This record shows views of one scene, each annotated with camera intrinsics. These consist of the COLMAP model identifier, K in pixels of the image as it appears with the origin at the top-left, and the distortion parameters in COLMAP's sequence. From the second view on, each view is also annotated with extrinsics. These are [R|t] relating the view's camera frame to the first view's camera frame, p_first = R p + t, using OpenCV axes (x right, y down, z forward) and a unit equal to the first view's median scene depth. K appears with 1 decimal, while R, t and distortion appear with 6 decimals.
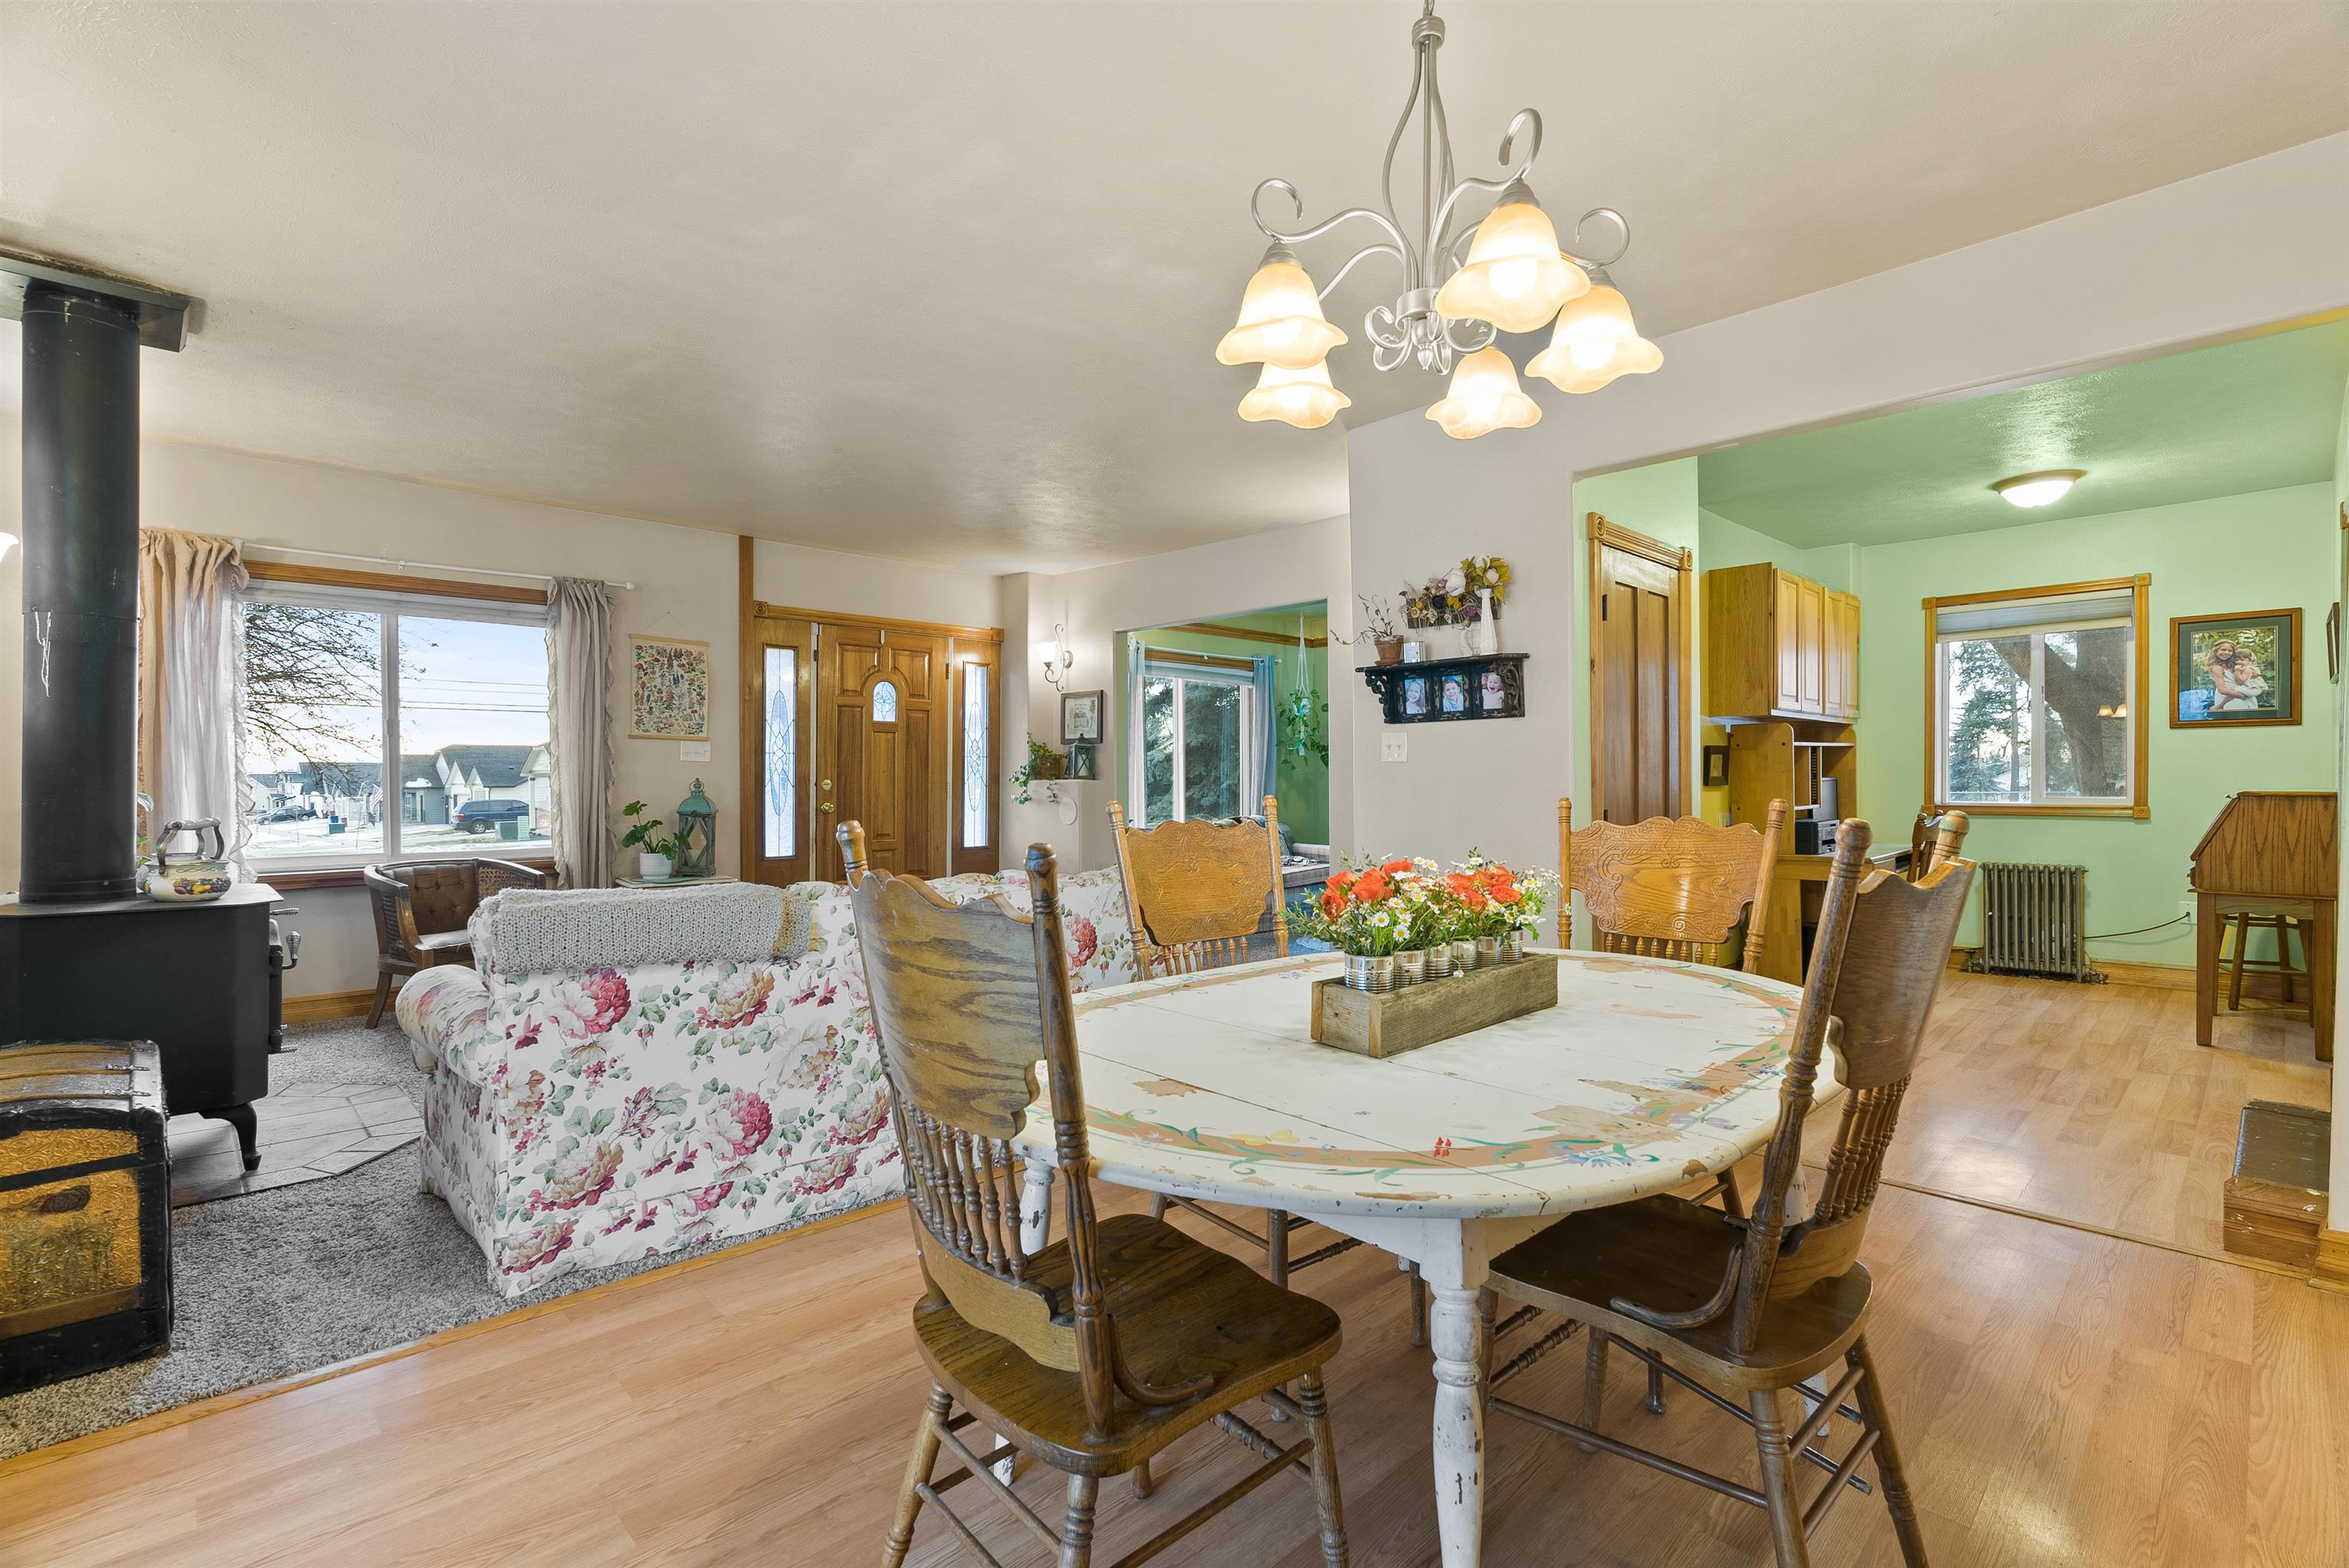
lens RADIAL K [[1069.6, 0, 1166.5], [0, 1069.6, 784.5], [0, 0, 1]] dist [-0.009204, 0.000605]
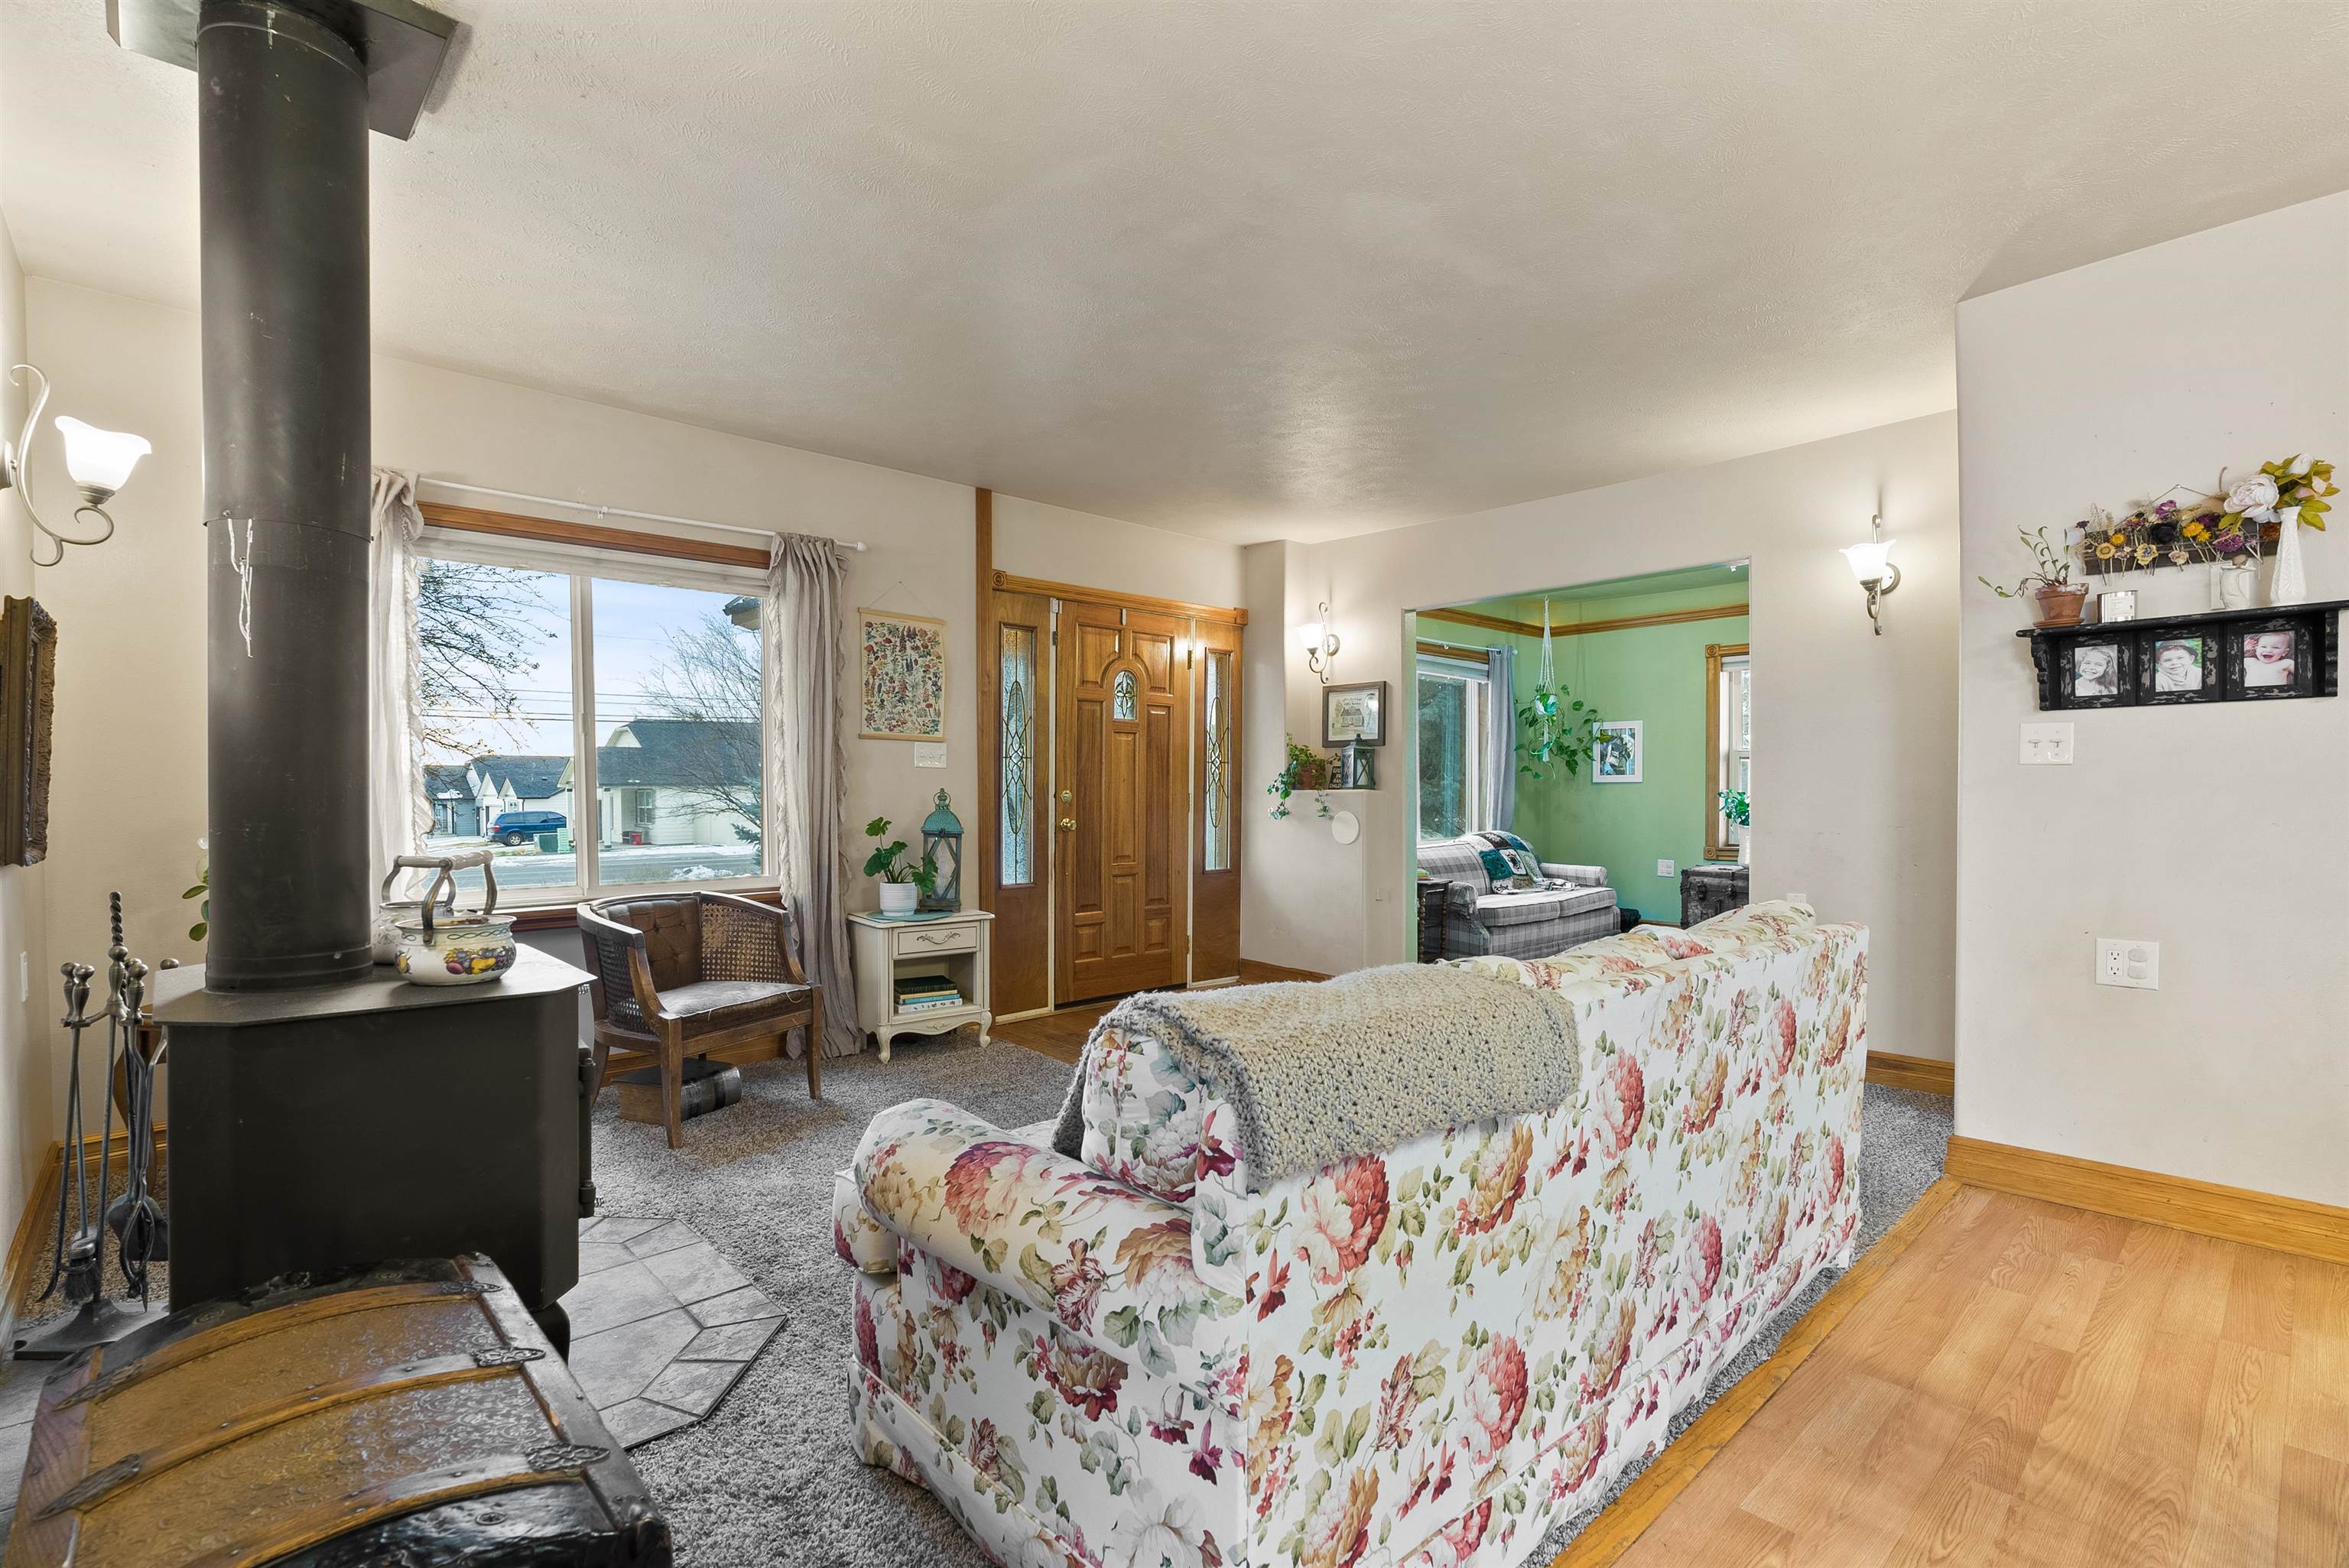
lens RADIAL K [[1080.7, 0, 1163.9], [0, 1080.7, 811.8], [0, 0, 1]] dist [-0.012589, 0.000172]
pose [[0.999796, -0.000839, -0.020204, -0.273550], [0.001153, 0.999878, 0.015569, -0.000807], [0.020188, -0.015590, 0.999675, 0.207448]]
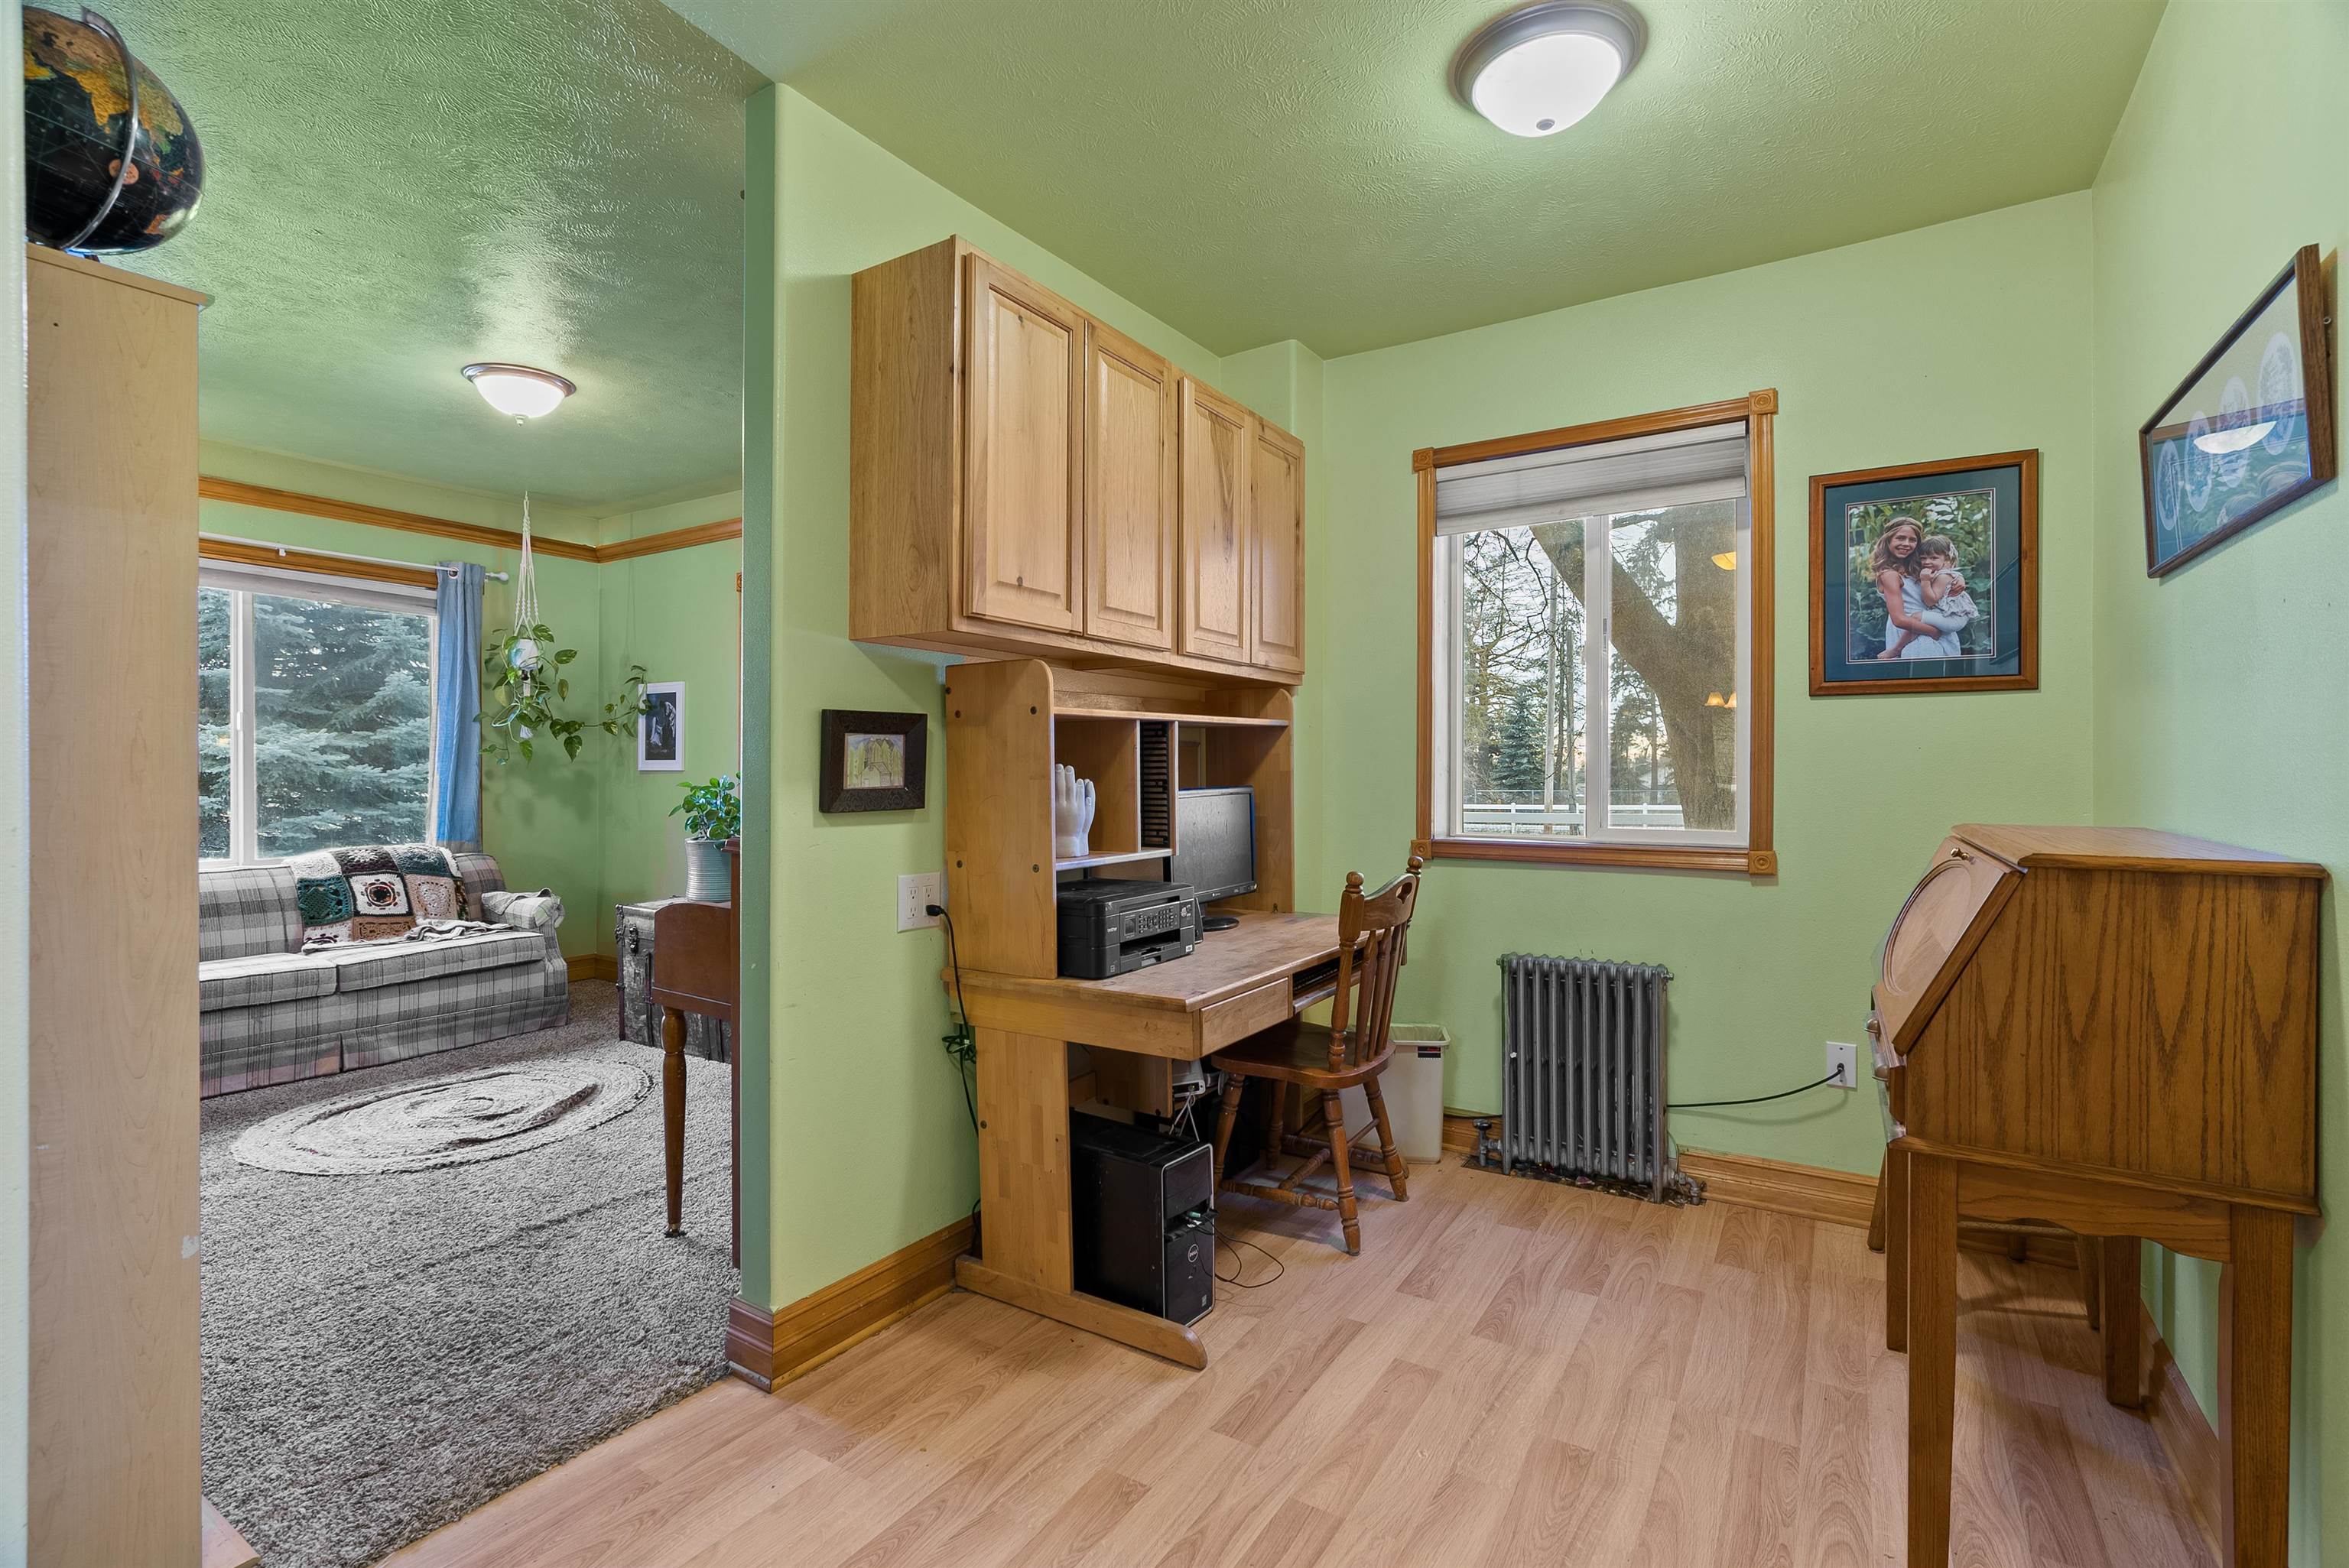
lens RADIAL K [[1071.0, 0, 1176.9], [0, 1071.0, 766.2], [0, 0, 1]] dist [-0.011035, 0.001224]
pose [[0.968834, 0.008913, 0.247550, 0.540637], [-0.006077, 0.999907, -0.012215, -0.011833], [-0.247636, 0.010330, 0.968798, 0.596183]]
